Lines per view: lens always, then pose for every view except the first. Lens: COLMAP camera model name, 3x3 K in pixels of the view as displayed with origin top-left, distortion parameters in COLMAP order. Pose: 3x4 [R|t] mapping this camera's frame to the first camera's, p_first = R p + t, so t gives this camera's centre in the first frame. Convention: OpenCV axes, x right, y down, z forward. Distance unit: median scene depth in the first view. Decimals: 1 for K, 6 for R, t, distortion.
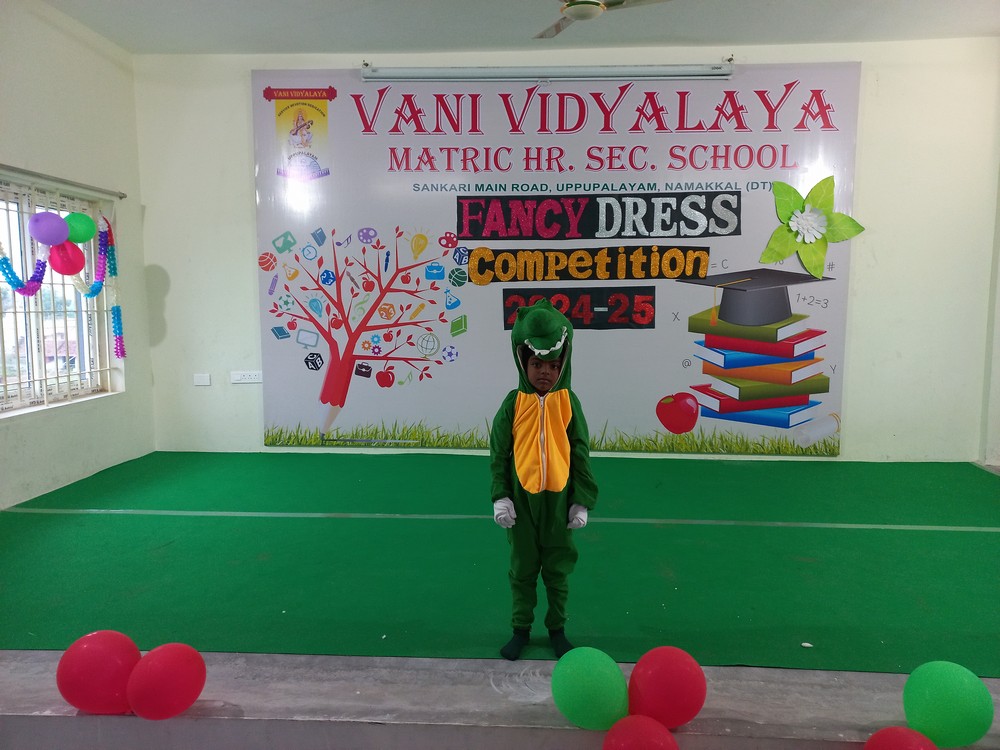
lens RADIAL K [[716.7, 0, 506.3], [0, 716.7, 374.2], [0, 0, 1]] dist [0.067608, -0.057416]
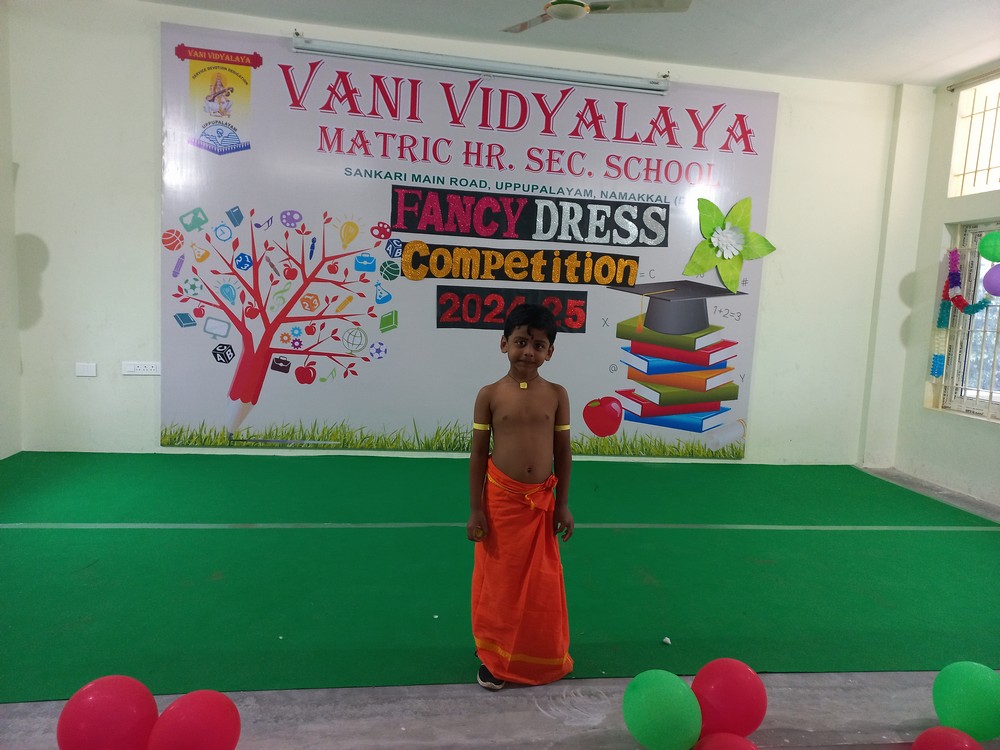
lens RADIAL K [[716.7, 0, 506.4], [0, 716.7, 374.6], [0, 0, 1]] dist [0.067608, -0.057416]
pose [[0.975761, 0.028996, 0.216911, -0.120831], [-0.030645, 0.999521, 0.004244, -0.006039], [-0.216685, -0.010788, 0.976182, 0.035720]]
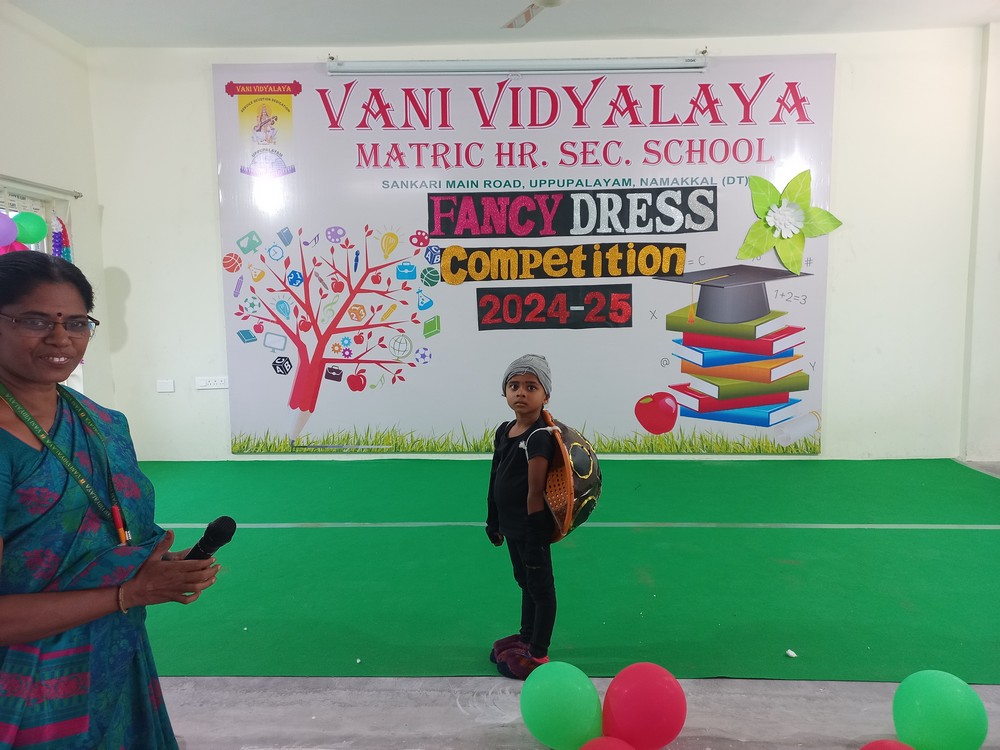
lens RADIAL K [[716.7, 0, 506.0], [0, 716.7, 375.2], [0, 0, 1]] dist [0.067608, -0.057416]
pose [[0.999631, -0.013839, 0.023393, 0.011056], [0.013914, 0.999899, -0.003028, 0.002657], [-0.023349, 0.003353, 0.999722, 0.025966]]
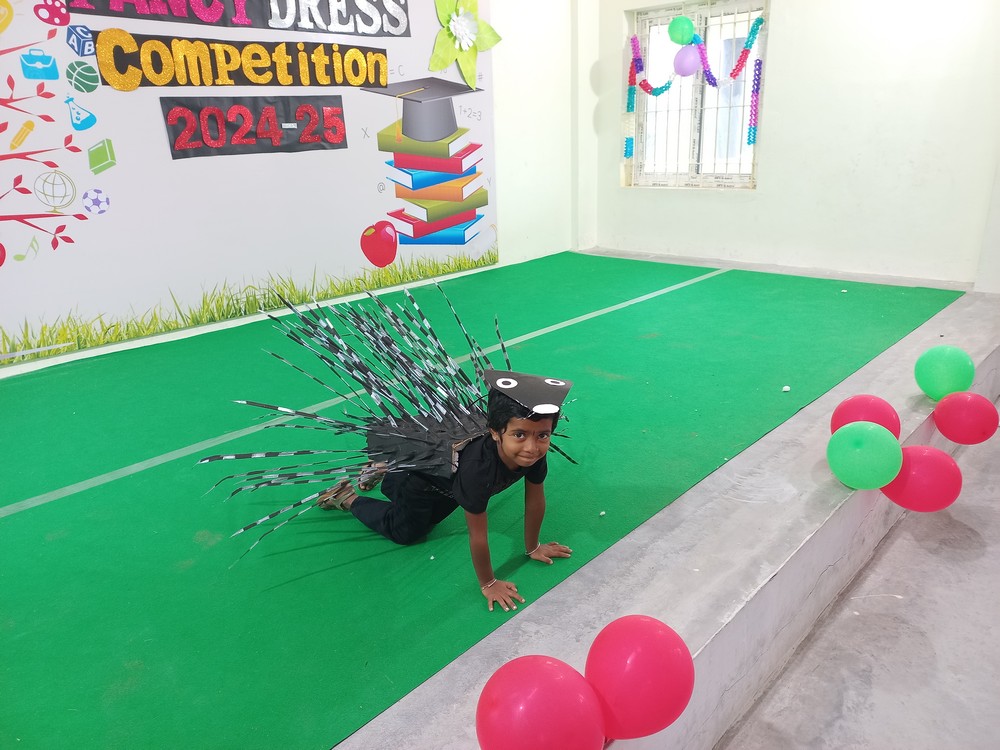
lens RADIAL K [[716.7, 0, 512.7], [0, 716.7, 370.8], [0, 0, 1]] dist [0.067608, -0.057416]
pose [[0.641772, -0.267056, 0.718895, -0.364707], [0.114572, 0.960277, 0.254443, -0.005432], [-0.758289, -0.080929, 0.646876, 0.270223]]
